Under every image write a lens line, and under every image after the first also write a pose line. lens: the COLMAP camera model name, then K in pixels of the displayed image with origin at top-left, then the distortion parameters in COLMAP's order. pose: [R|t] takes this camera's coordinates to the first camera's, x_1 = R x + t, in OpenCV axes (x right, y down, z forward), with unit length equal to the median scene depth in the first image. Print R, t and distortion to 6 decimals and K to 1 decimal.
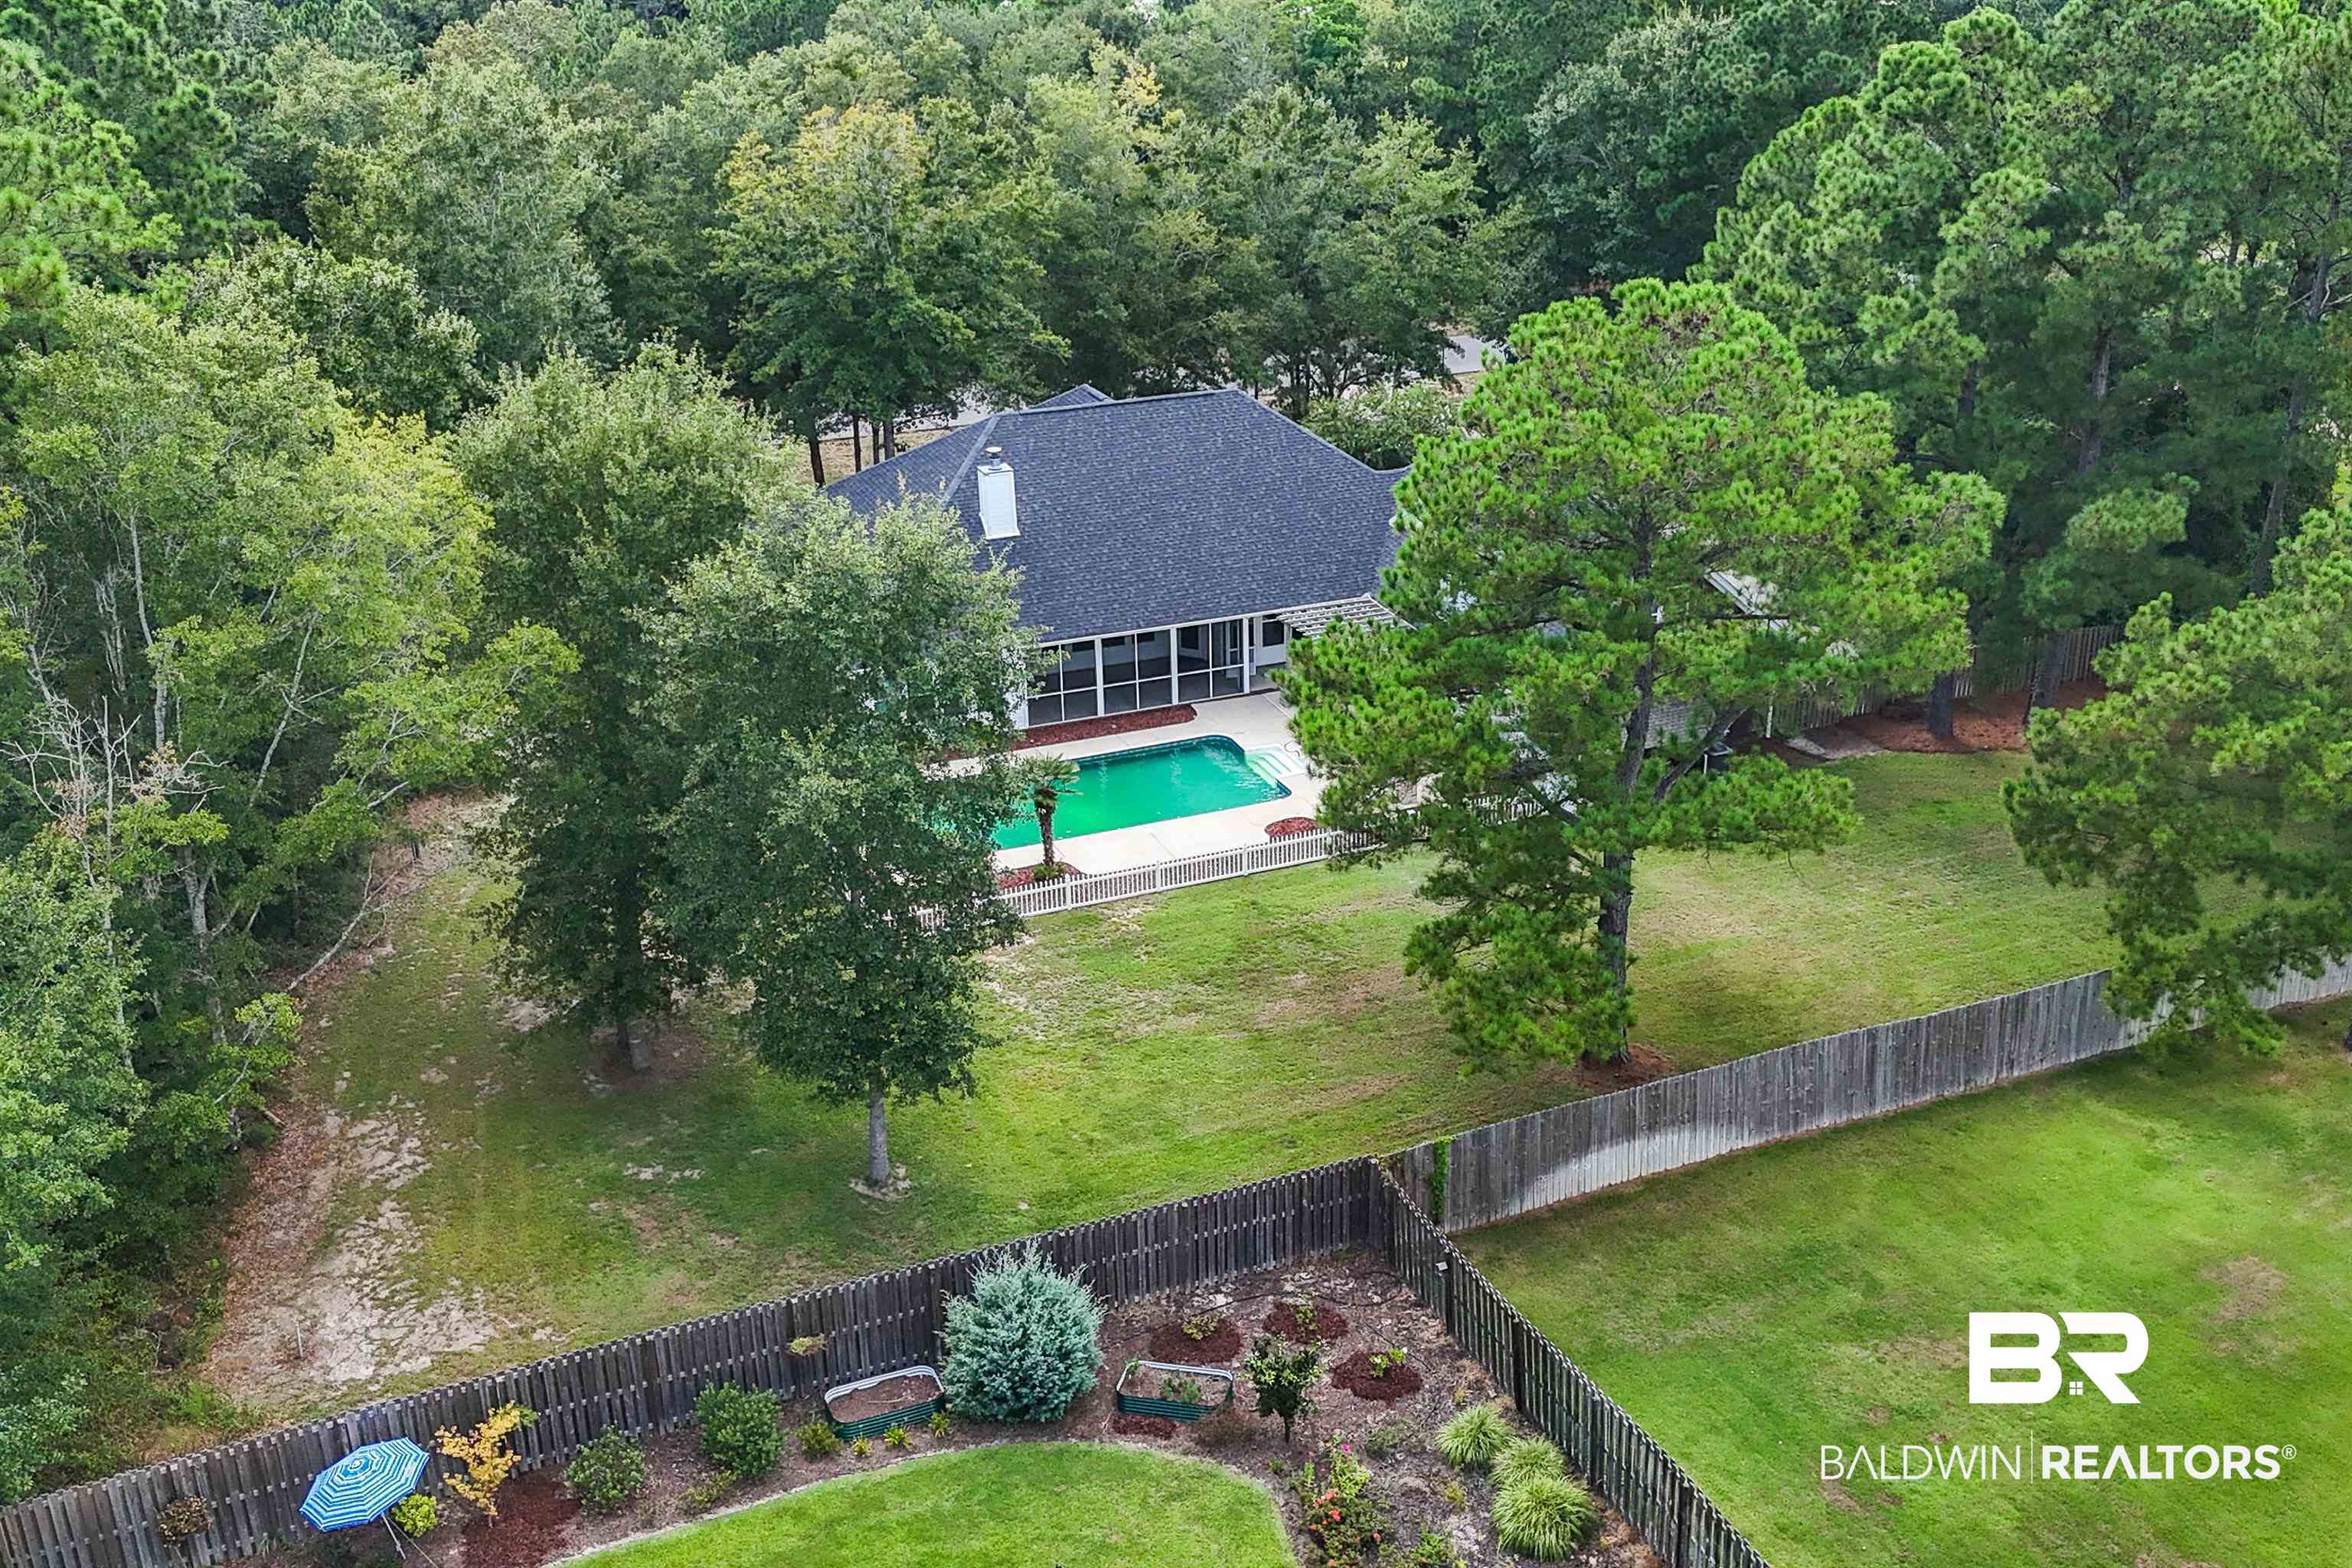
lens RADIAL K [[2482.3, 0, 1214.3], [0, 2482.3, 811.7], [0, 0, 1]] dist [0.147921, -0.261200]
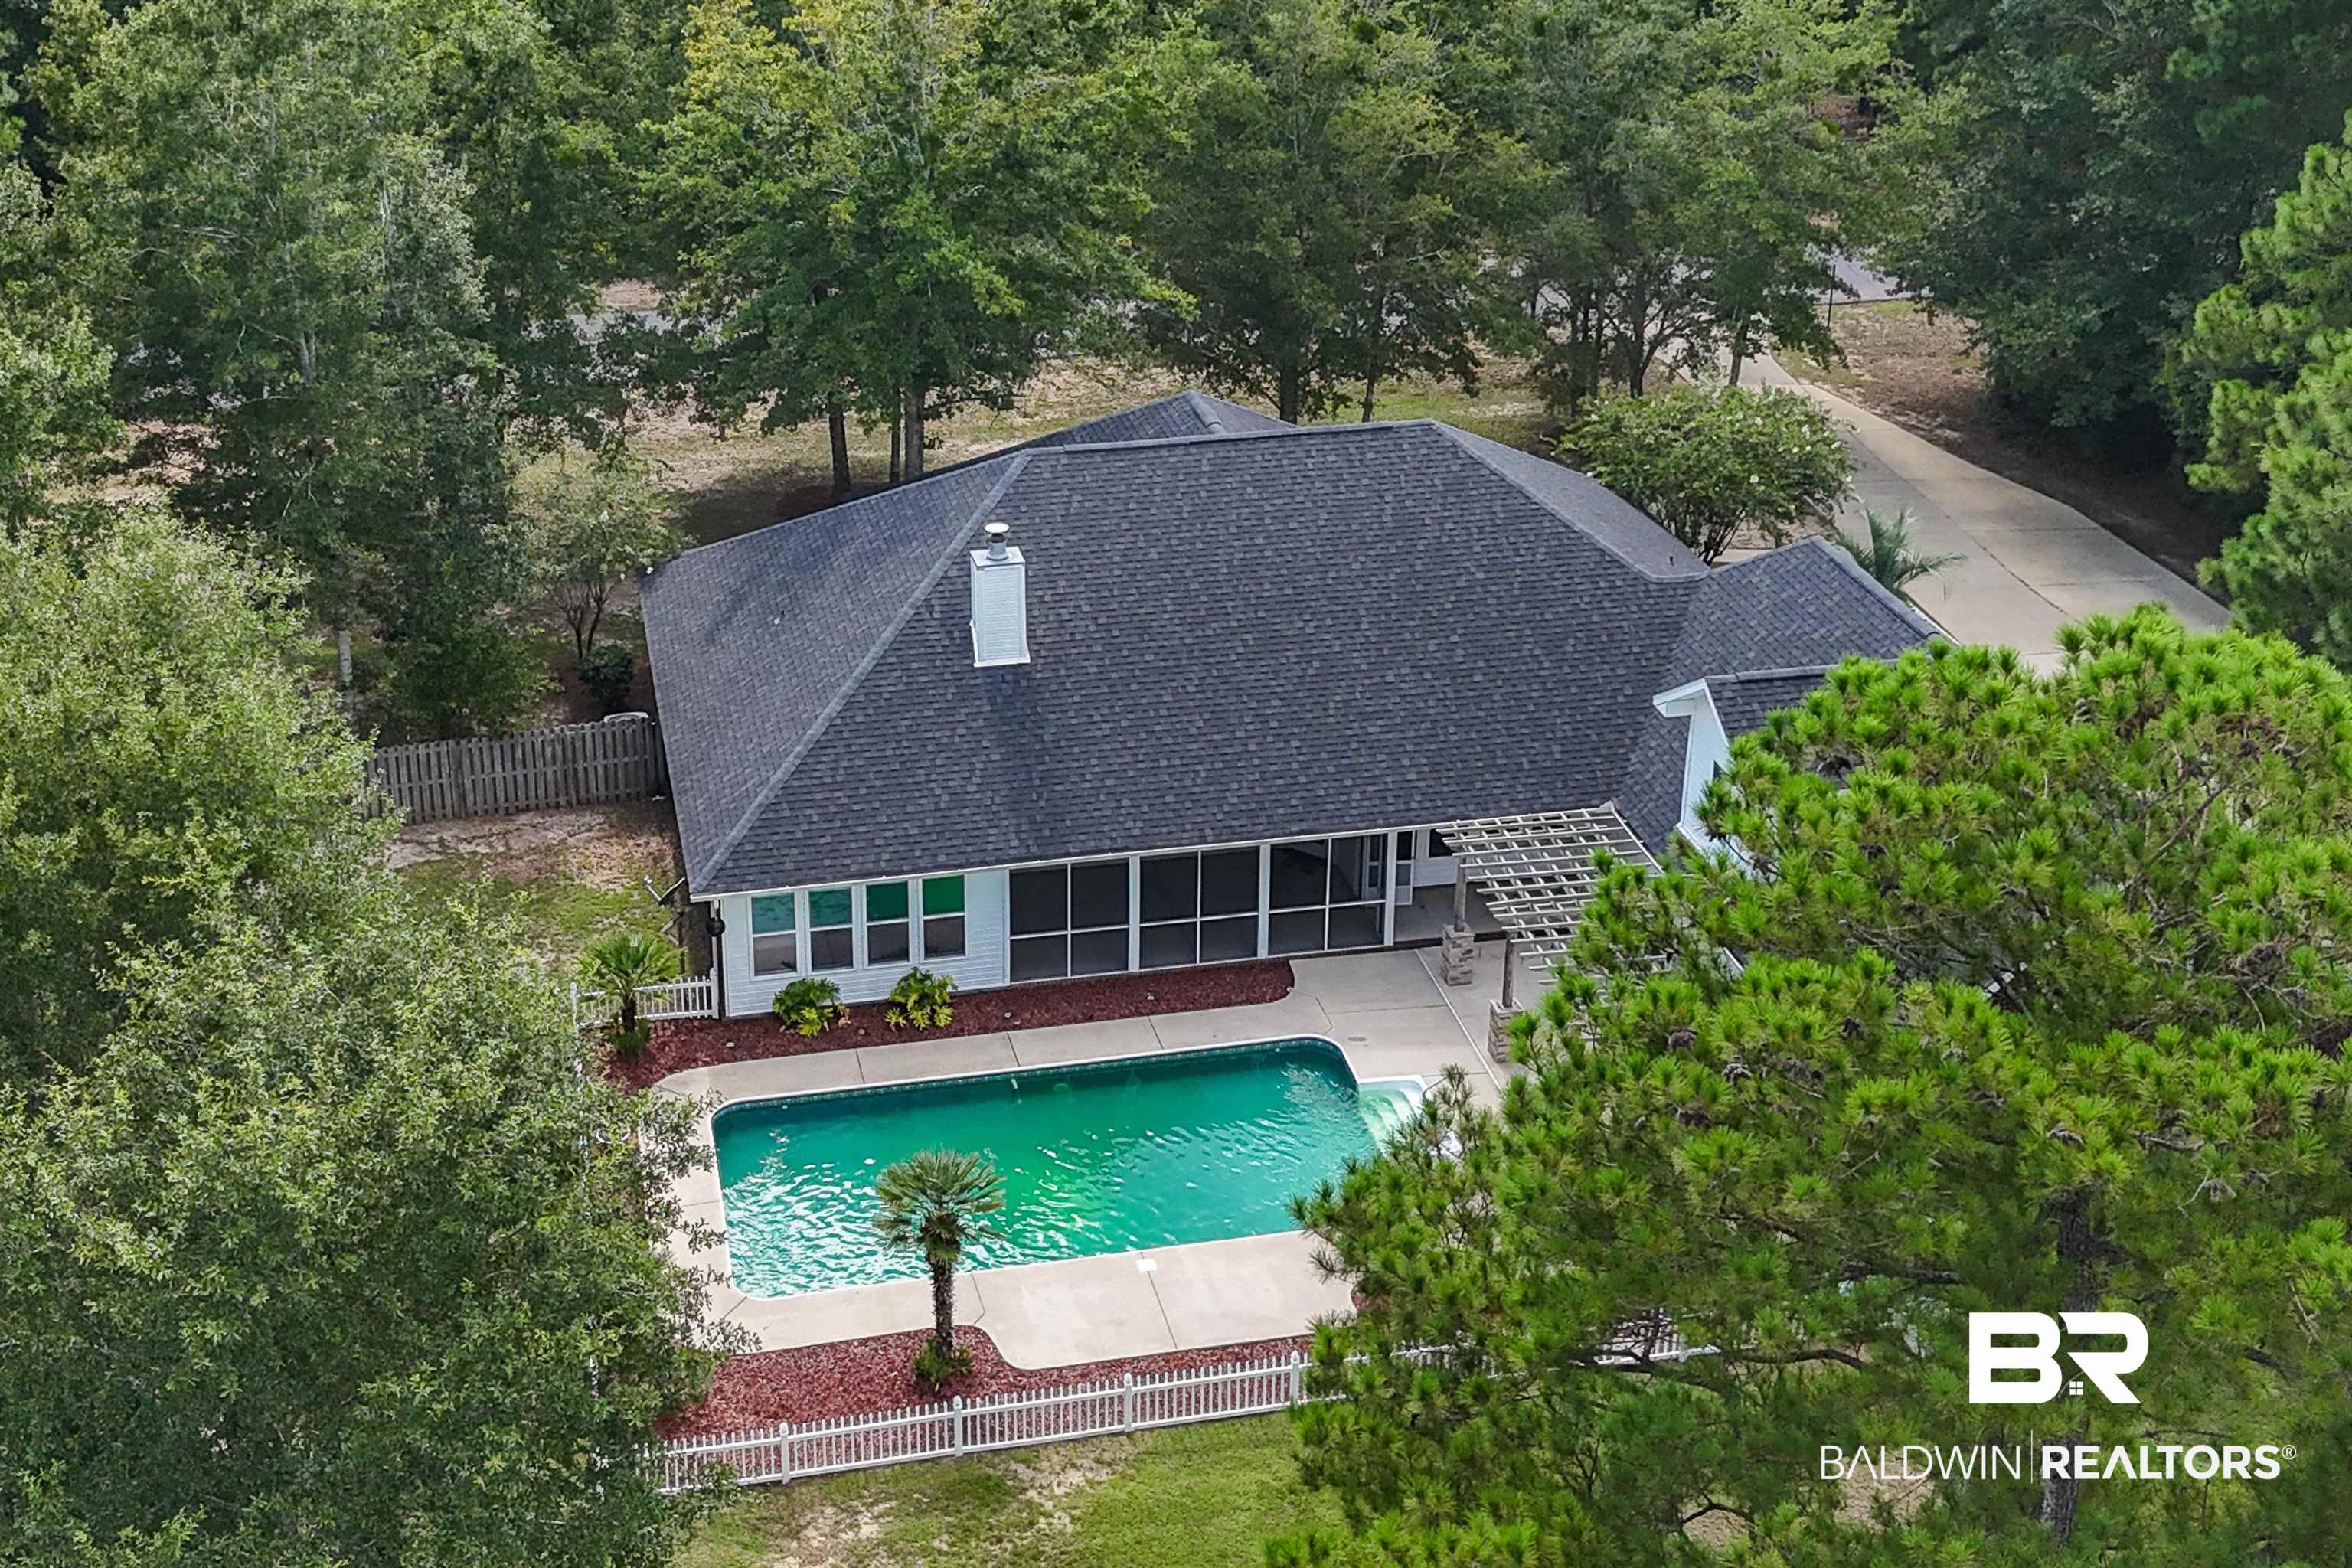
lens RADIAL K [[2750.6, 0, 1014.4], [0, 2750.6, 475.0], [0, 0, 1]] dist [0.160789, -0.177192]
pose [[0.973906, 0.088368, -0.209041, 0.050966], [-0.091158, 0.995829, -0.003735, -0.138804], [0.207839, 0.022693, 0.977900, 0.296704]]
